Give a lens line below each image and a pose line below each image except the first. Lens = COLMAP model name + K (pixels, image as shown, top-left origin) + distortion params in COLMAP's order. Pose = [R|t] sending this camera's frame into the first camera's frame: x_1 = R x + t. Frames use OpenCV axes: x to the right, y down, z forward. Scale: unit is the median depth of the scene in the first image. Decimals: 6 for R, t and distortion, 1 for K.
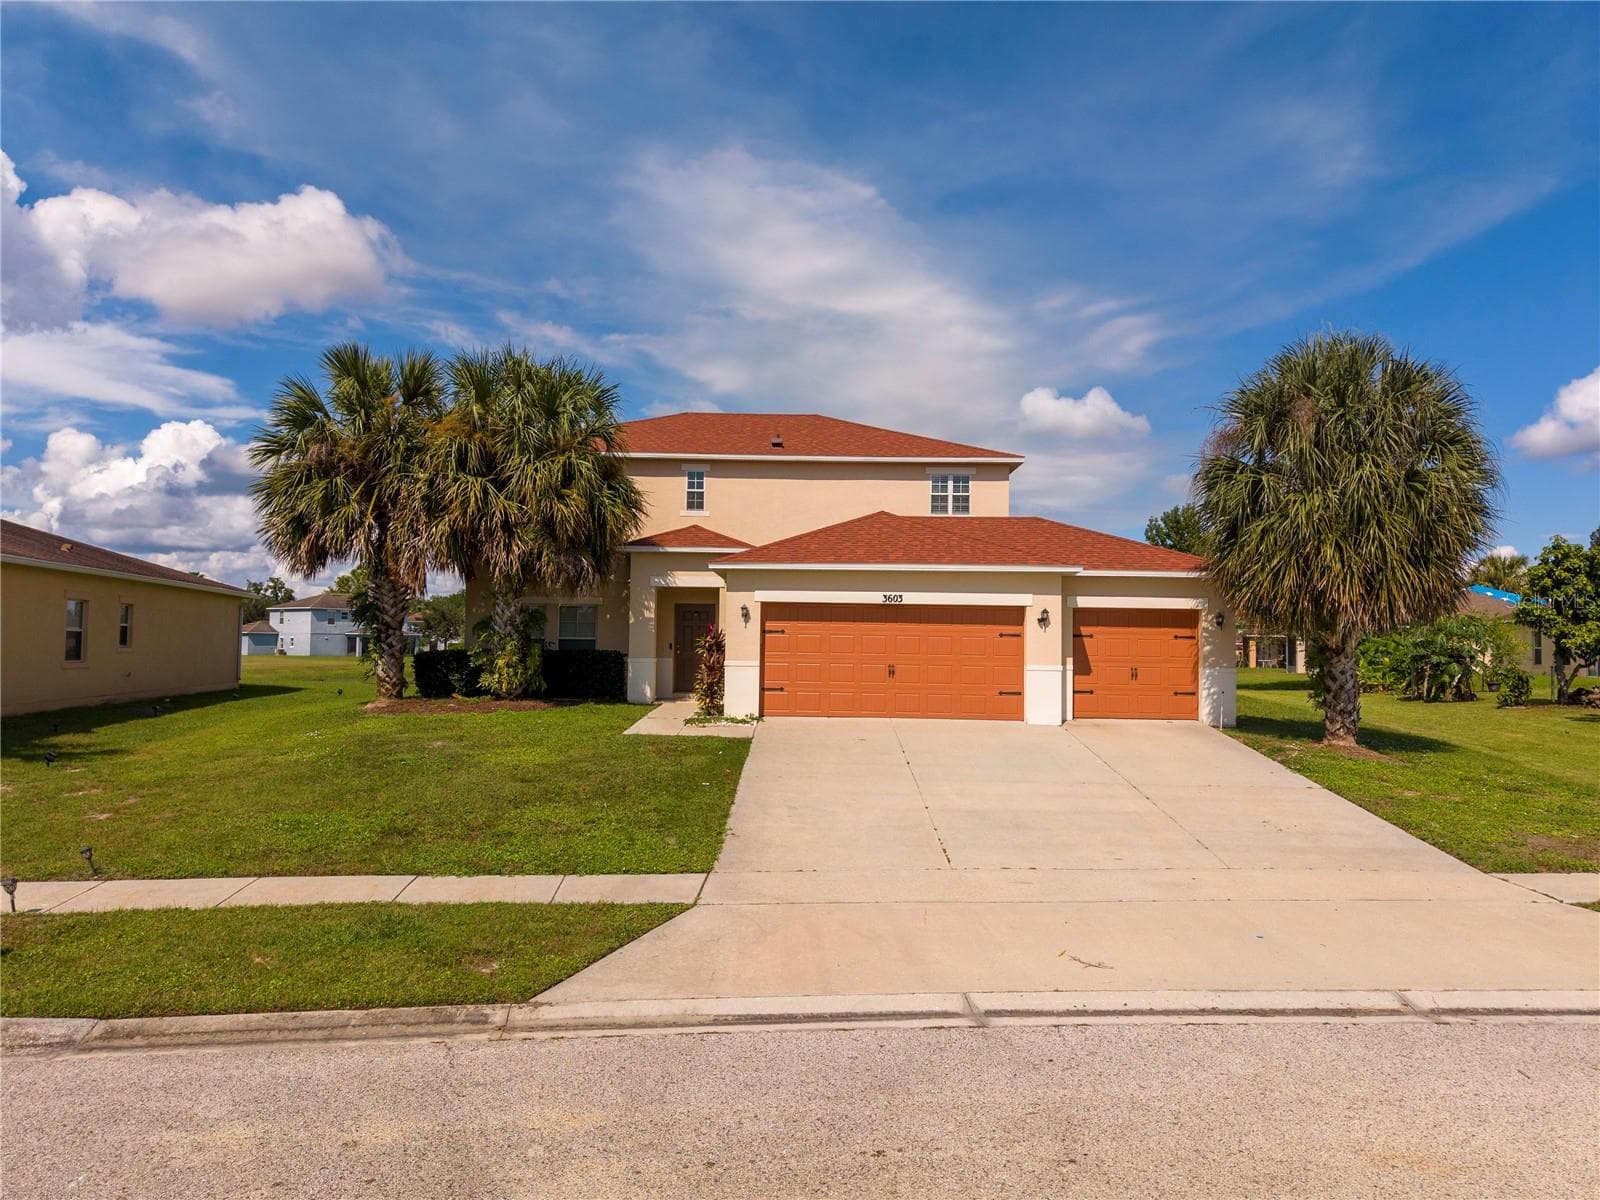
lens RADIAL K [[1266.2, 0, 796.7], [0, 1266.2, 467.9], [0, 0, 1]] dist [-0.005718, -0.004780]
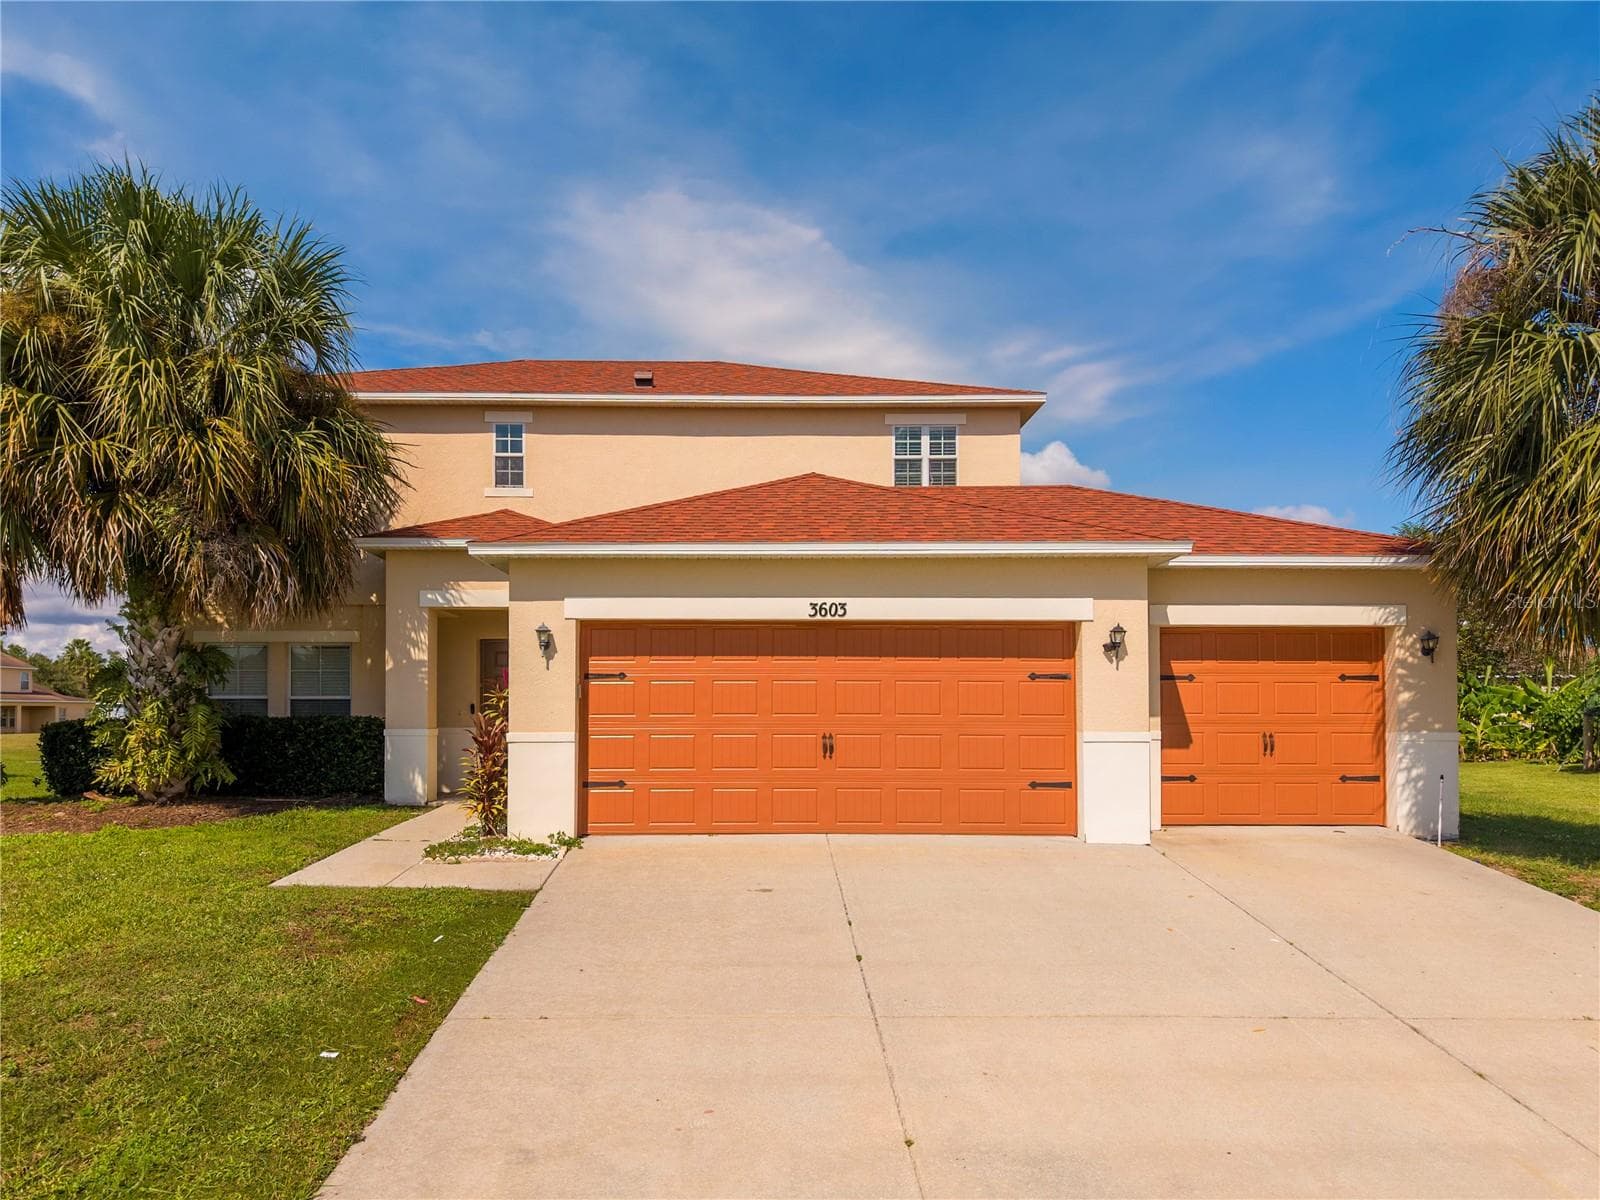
lens RADIAL K [[1285.3, 0, 744.7], [0, 1285.3, 601.4], [0, 0, 1]] dist [-0.015820, -0.003708]
pose [[0.999899, -0.014217, -0.000912, 0.038083], [0.014246, 0.998444, 0.053921, 0.064452], [0.000144, -0.053928, 0.998545, 0.428132]]
